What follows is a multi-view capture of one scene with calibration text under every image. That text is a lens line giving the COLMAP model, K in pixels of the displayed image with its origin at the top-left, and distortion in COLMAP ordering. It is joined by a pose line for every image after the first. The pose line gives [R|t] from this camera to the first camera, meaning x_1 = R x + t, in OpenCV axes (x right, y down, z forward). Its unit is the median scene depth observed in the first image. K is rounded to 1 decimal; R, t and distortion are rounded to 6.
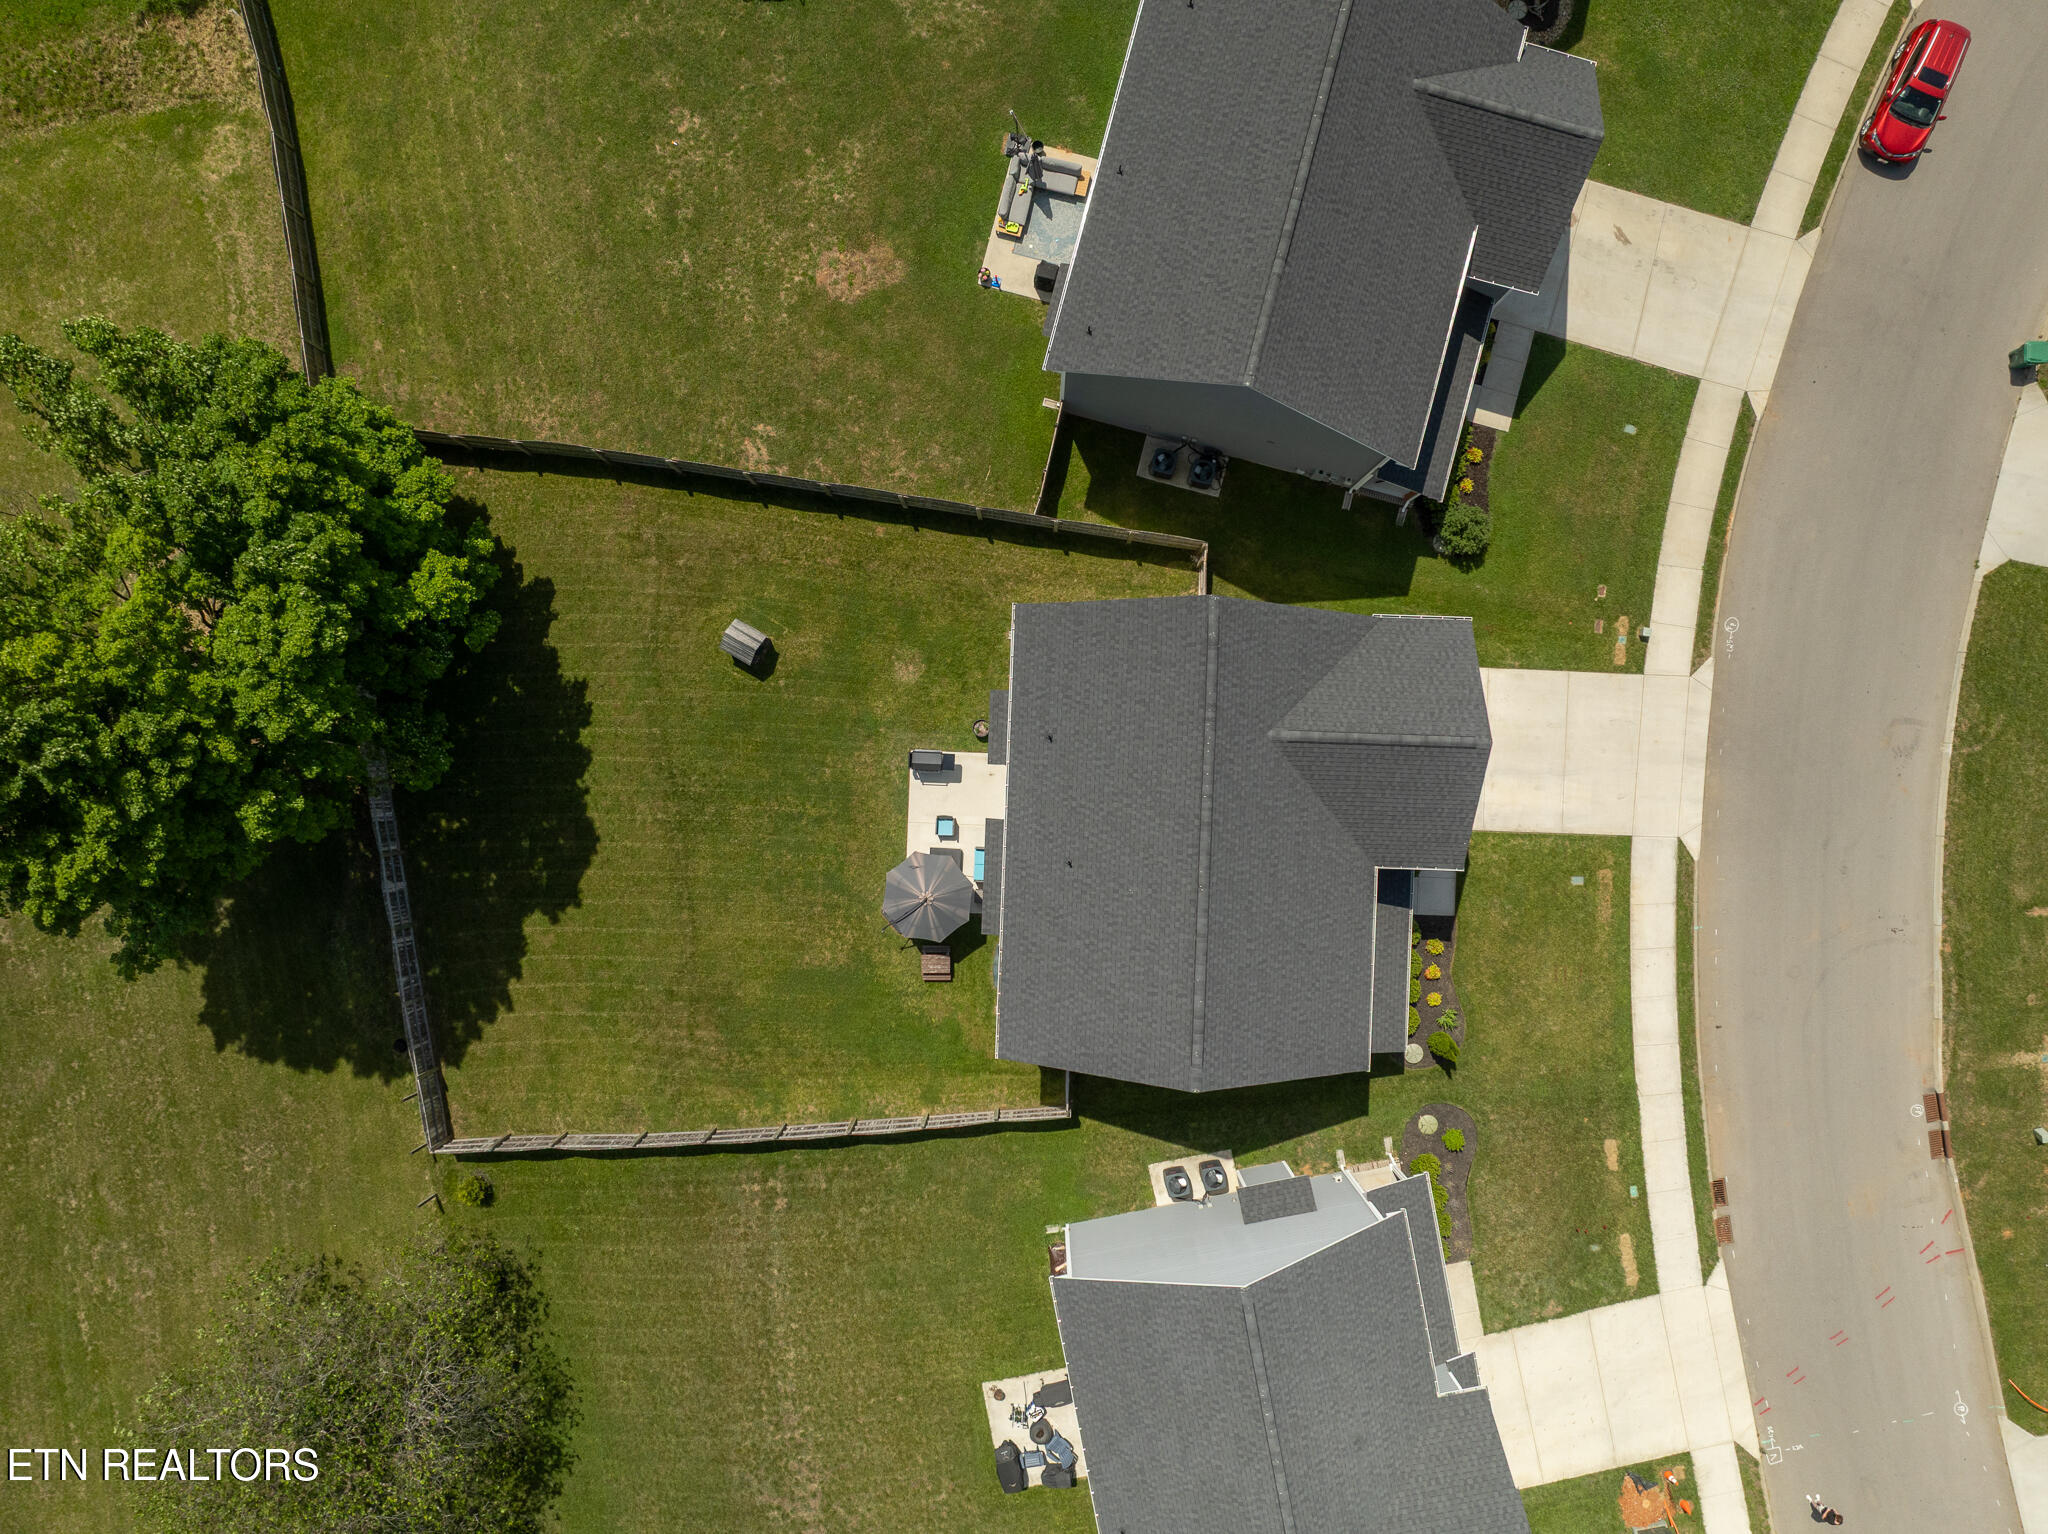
lens RADIAL K [[1437.2, 0, 1042.5], [0, 1437.2, 769.4], [0, 0, 1]] dist [-0.028496, -0.009992]
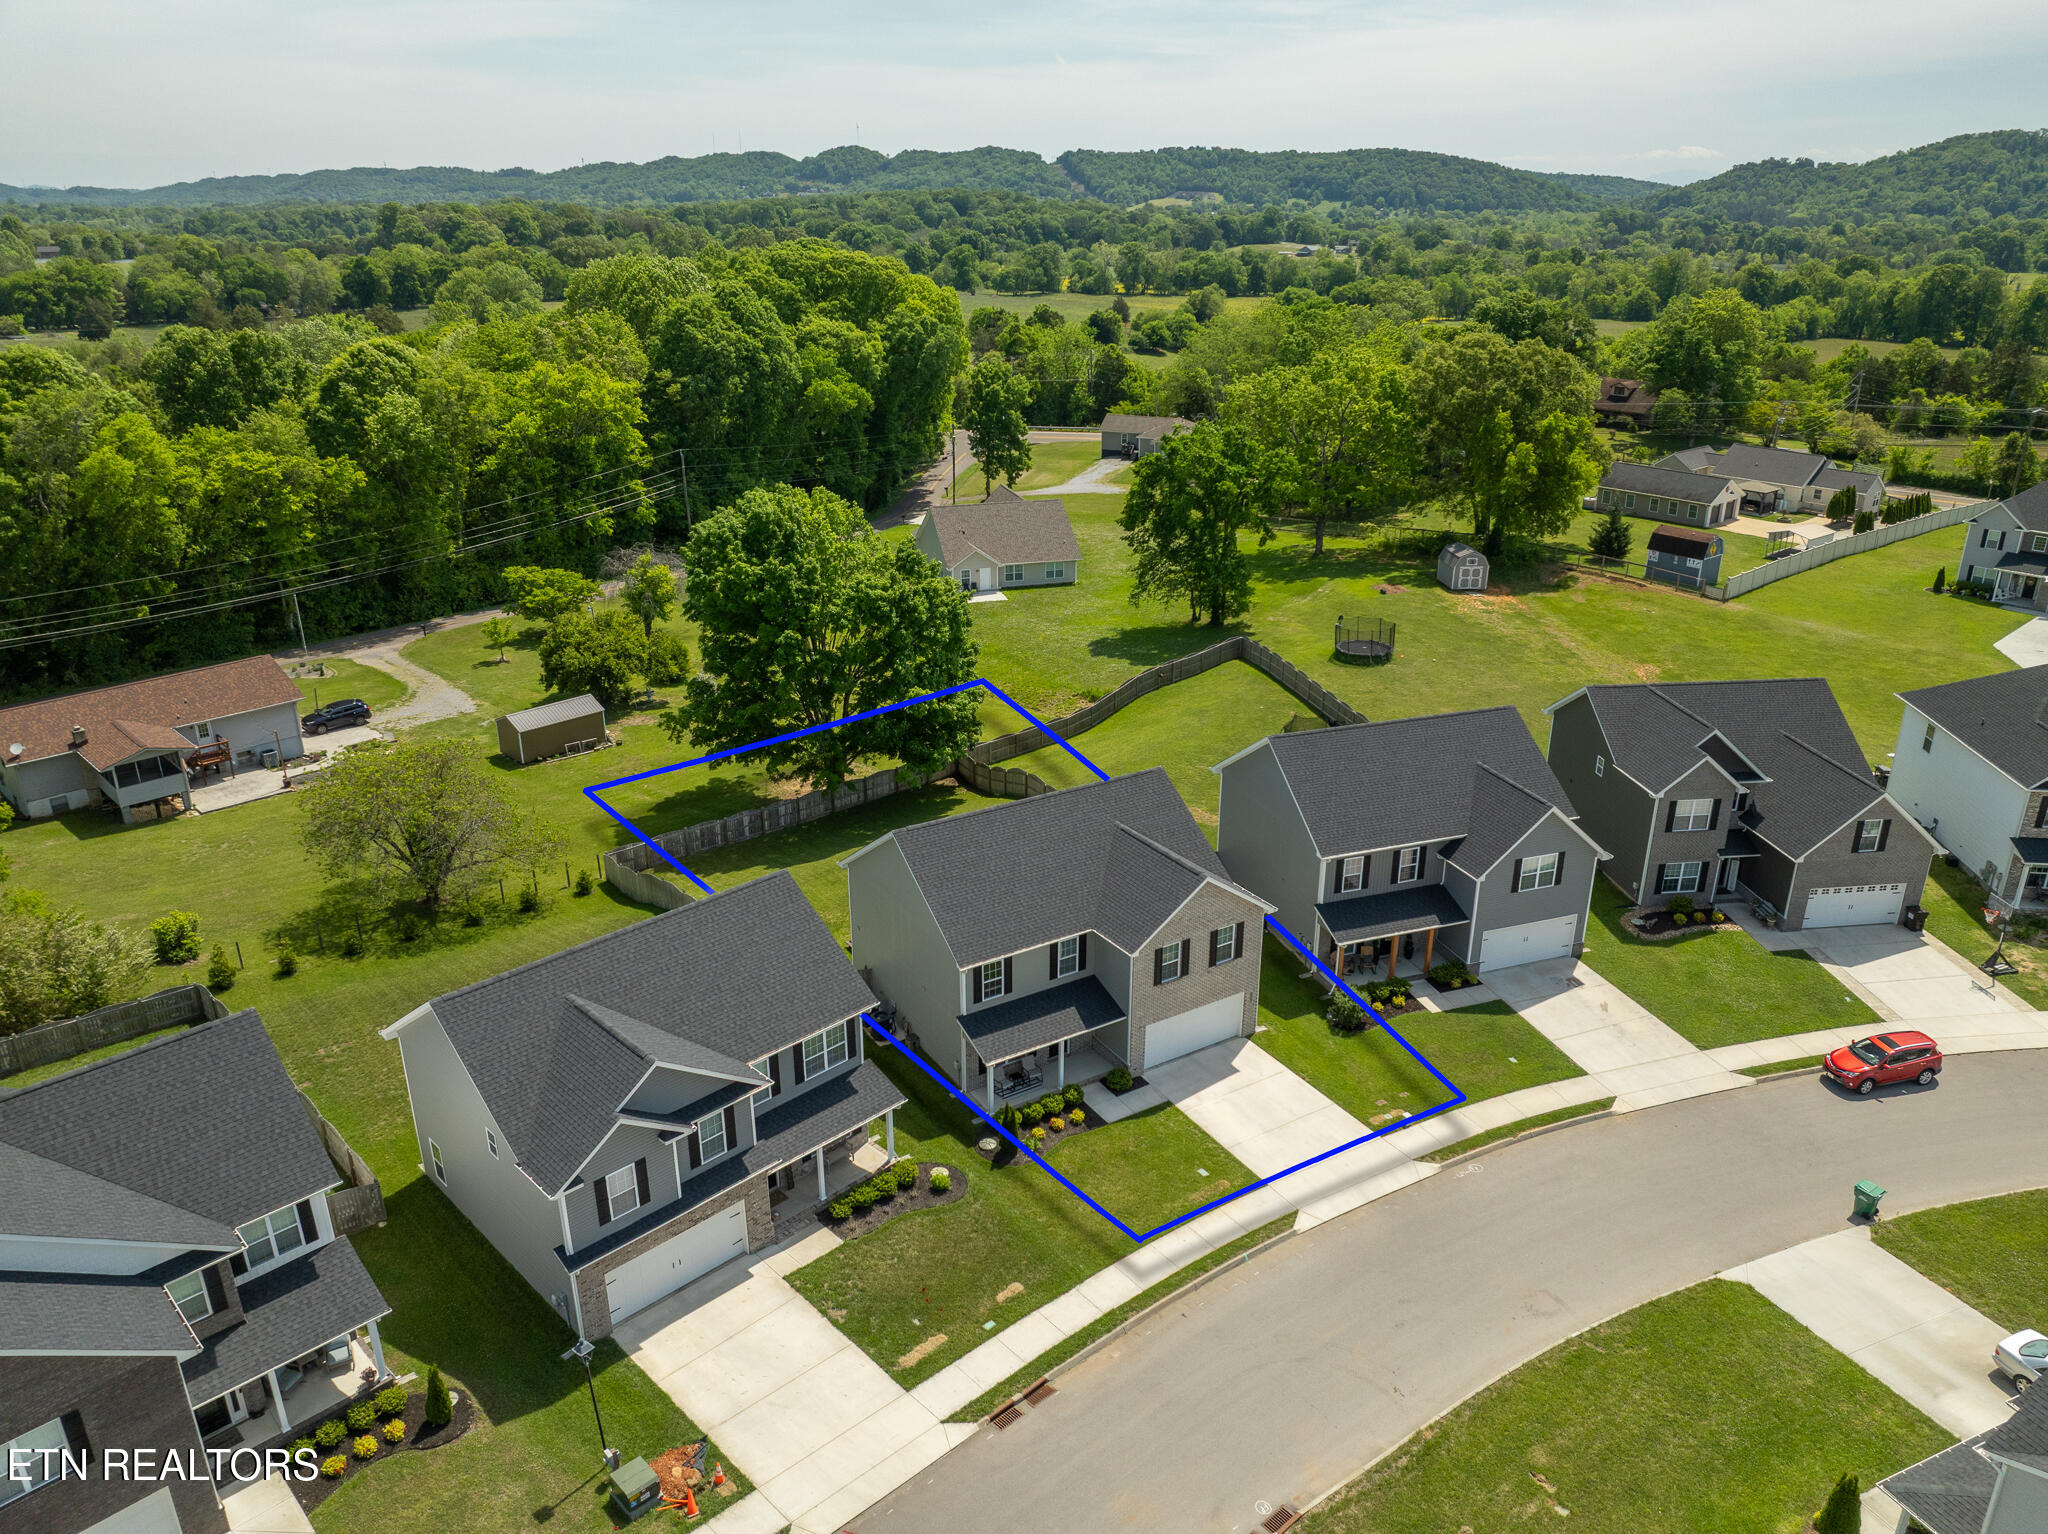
lens RADIAL K [[1437.2, 0, 1042.5], [0, 1437.2, 769.4], [0, 0, 1]] dist [-0.028496, -0.009992]
pose [[0.566139, 0.306524, -0.765199, 1.043384], [-0.824310, 0.210080, -0.525718, 0.685783], [-0.000392, 0.928391, 0.371605, 0.312017]]
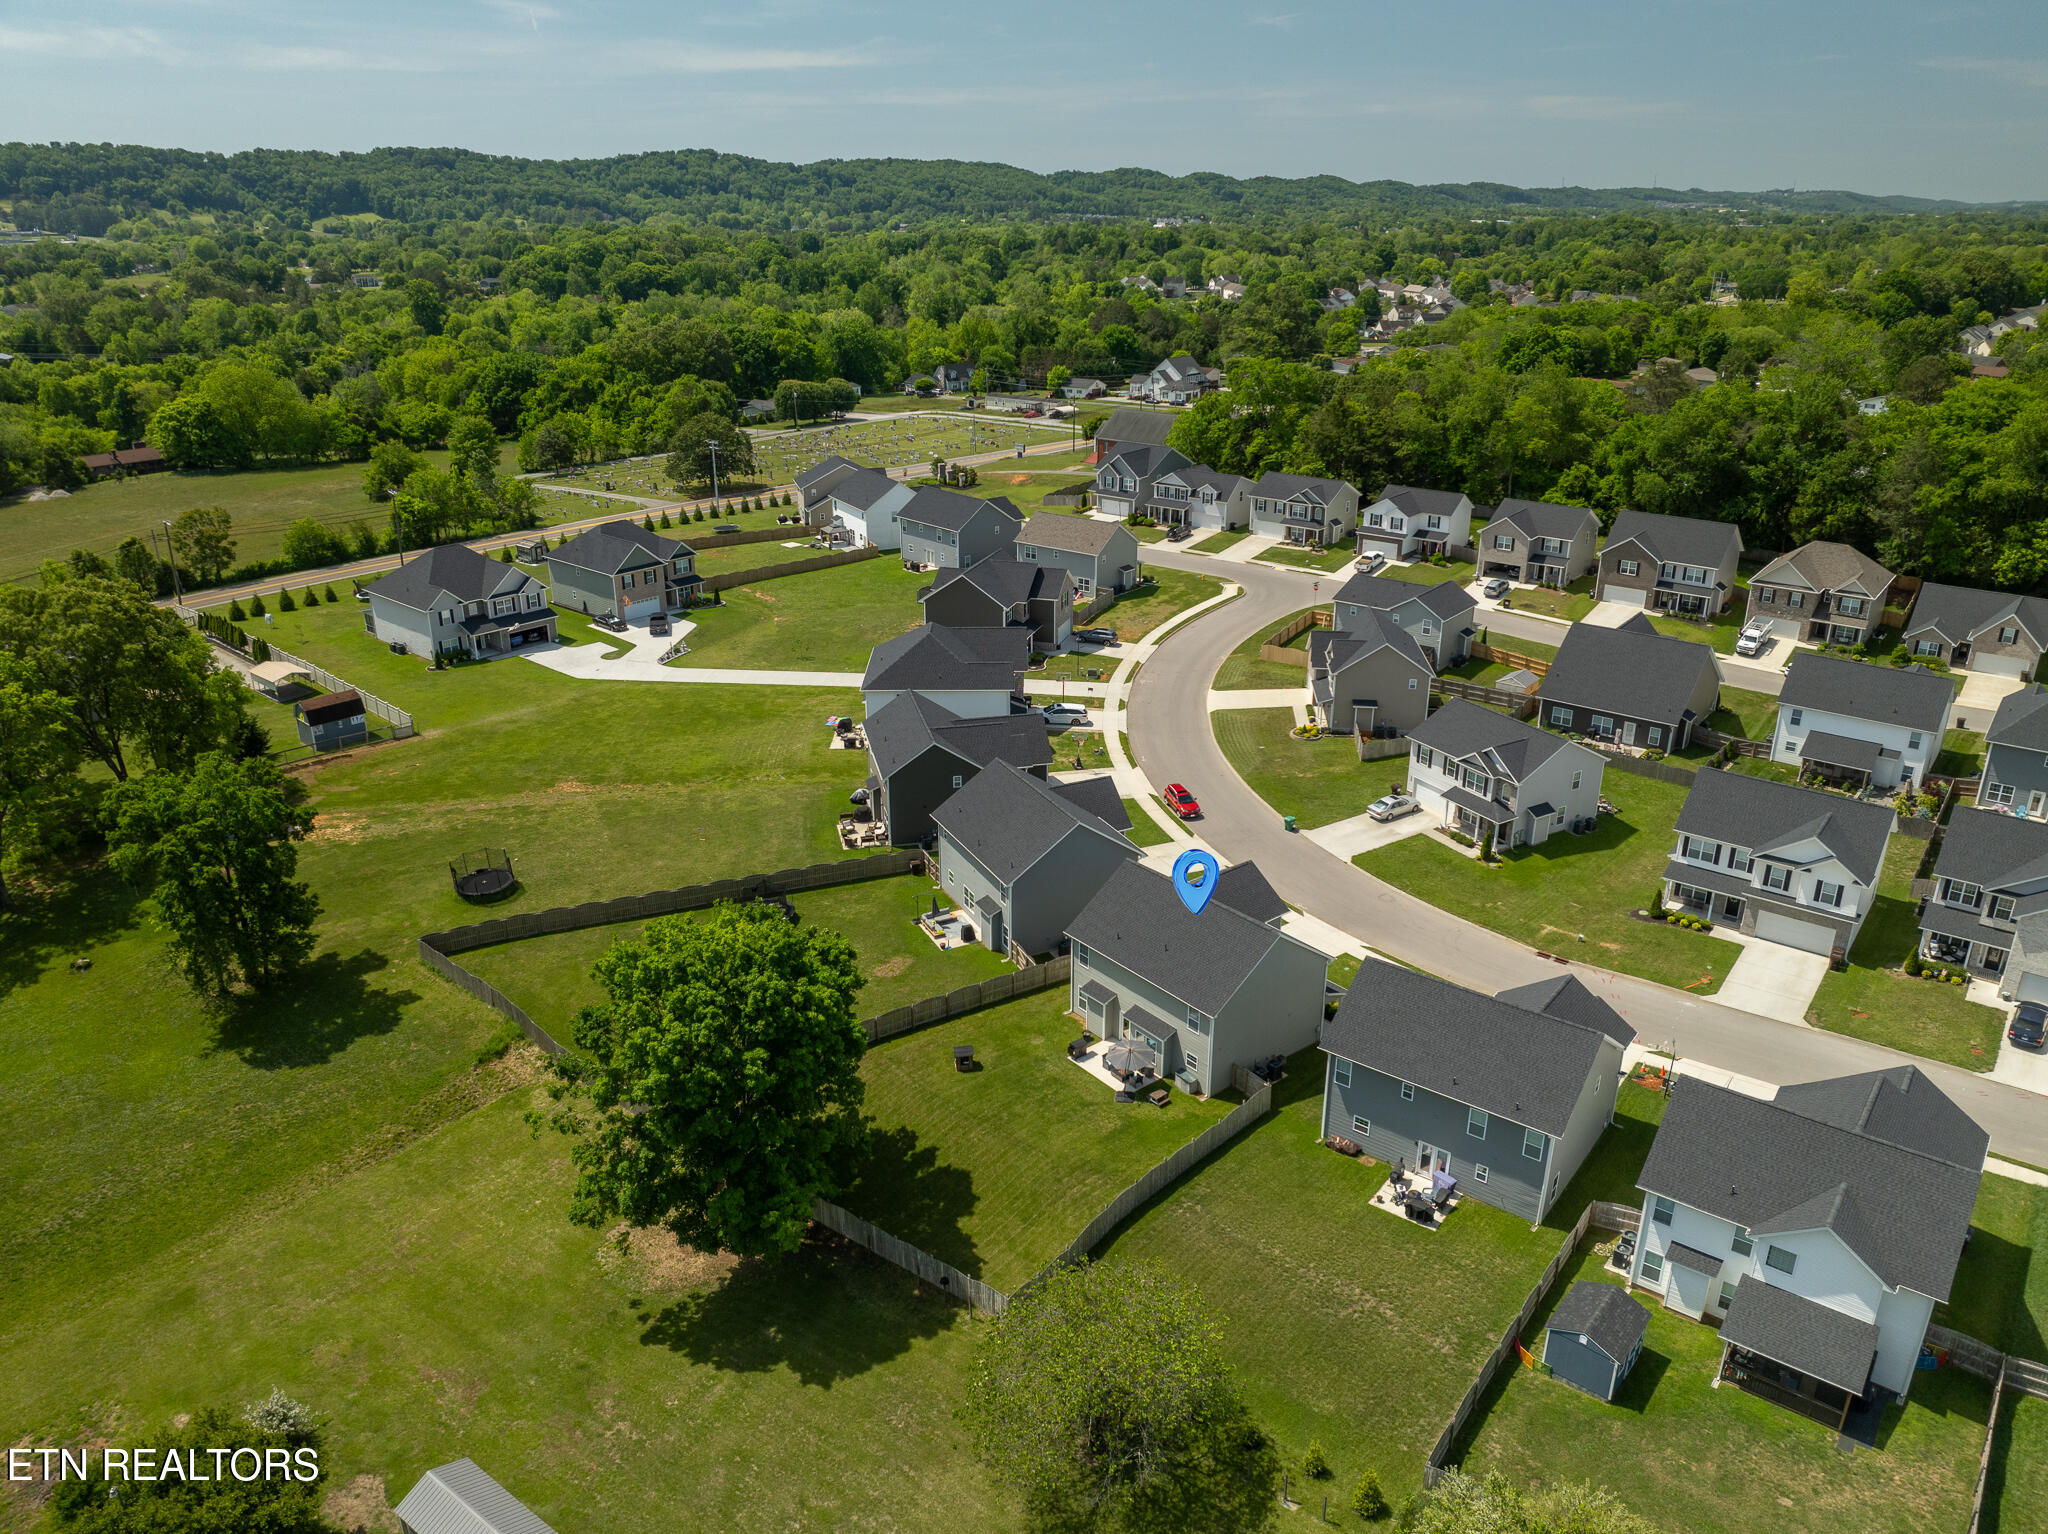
lens RADIAL K [[1437.2, 0, 1042.5], [0, 1437.2, 769.4], [0, 0, 1]] dist [-0.028496, -0.009992]
pose [[0.746681, -0.247048, 0.617604, -1.157201], [0.665179, 0.280339, -0.692060, 1.135538], [-0.002166, 0.927565, 0.373655, -0.034937]]
